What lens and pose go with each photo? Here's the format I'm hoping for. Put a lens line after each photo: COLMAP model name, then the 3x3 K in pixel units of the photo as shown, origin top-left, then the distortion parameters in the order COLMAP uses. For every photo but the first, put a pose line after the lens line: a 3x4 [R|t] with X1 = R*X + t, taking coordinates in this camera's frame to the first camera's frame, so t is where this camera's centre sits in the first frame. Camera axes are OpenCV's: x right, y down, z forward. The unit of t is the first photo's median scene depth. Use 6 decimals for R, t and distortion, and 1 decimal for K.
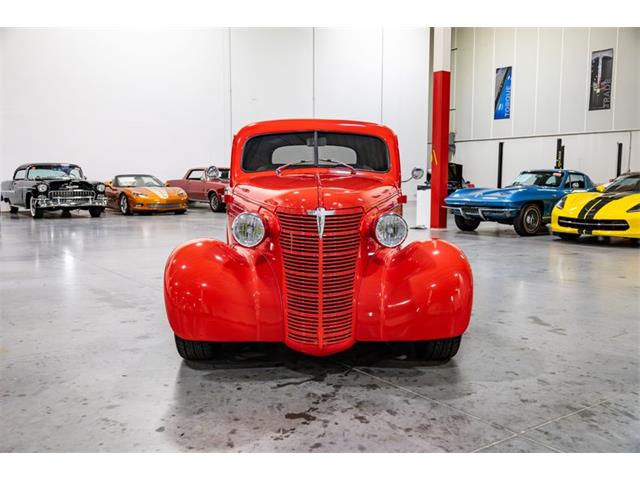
lens RADIAL K [[614.3, 0, 320.0], [0, 614.3, 240.0], [0, 0, 1]] dist [0.015439, -0.001591]
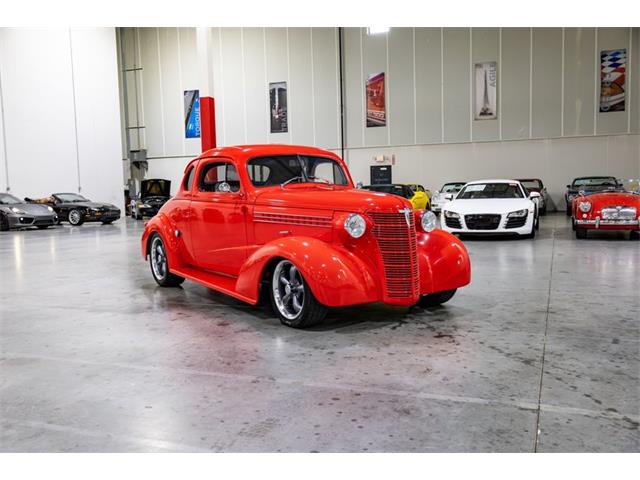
lens RADIAL K [[614.3, 0, 320.0], [0, 614.3, 240.0], [0, 0, 1]] dist [0.015439, -0.001591]
pose [[0.838643, -0.065983, 0.540670, -0.130466], [0.079692, 0.996818, -0.001962, 0.001861], [-0.538820, 0.044732, 0.841232, -0.020687]]
